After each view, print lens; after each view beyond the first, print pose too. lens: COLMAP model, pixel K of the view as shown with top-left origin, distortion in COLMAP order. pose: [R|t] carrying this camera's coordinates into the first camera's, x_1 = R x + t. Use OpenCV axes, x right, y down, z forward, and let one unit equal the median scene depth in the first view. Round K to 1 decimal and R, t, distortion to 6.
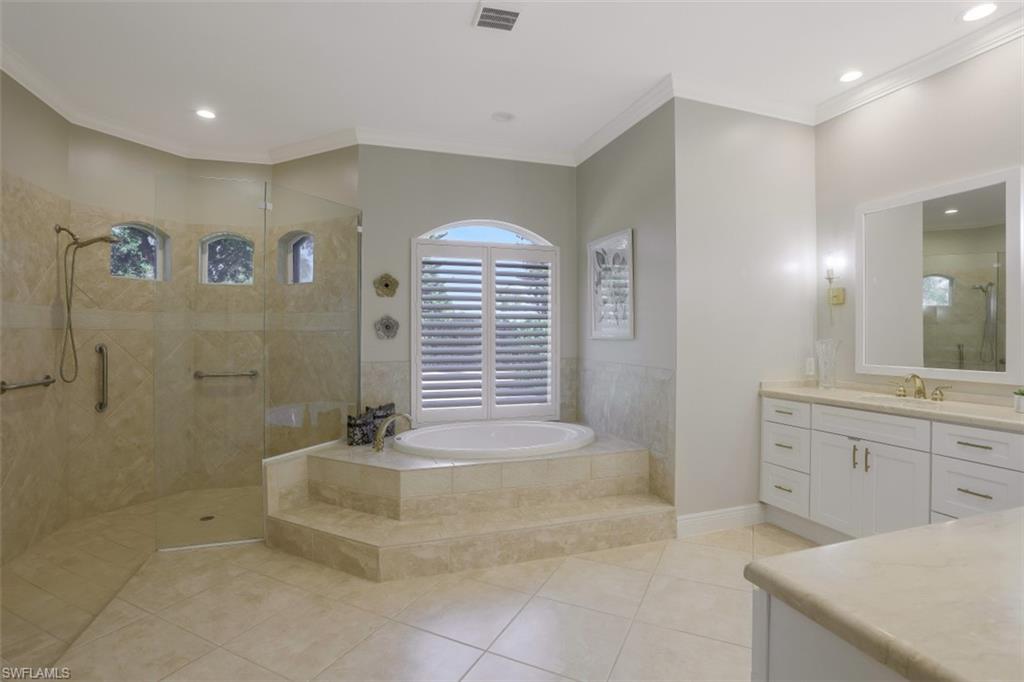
lens RADIAL K [[502.7, 0, 512.0], [0, 502.7, 341.0], [0, 0, 1]] dist [-0.022126, 0.000348]
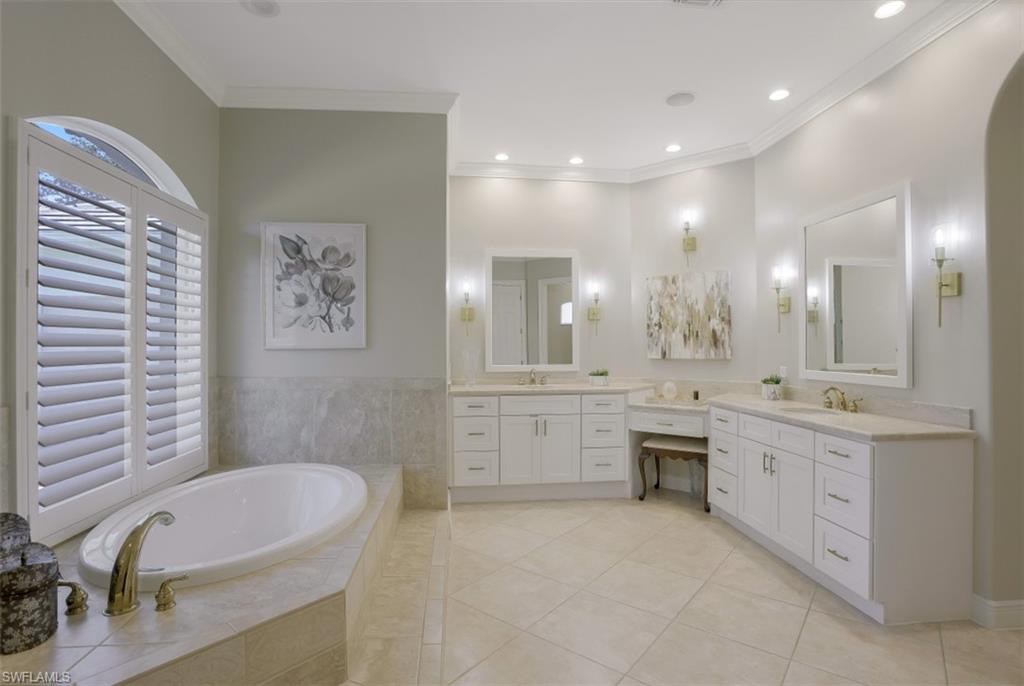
lens RADIAL K [[502.7, 0, 512.0], [0, 502.7, 343.0], [0, 0, 1]] dist [-0.022126, 0.000348]
pose [[0.235993, 0.002413, 0.971752, -0.633265], [0.013488, 0.999892, -0.005758, -0.005898], [-0.971661, 0.014466, 0.235935, 0.606205]]
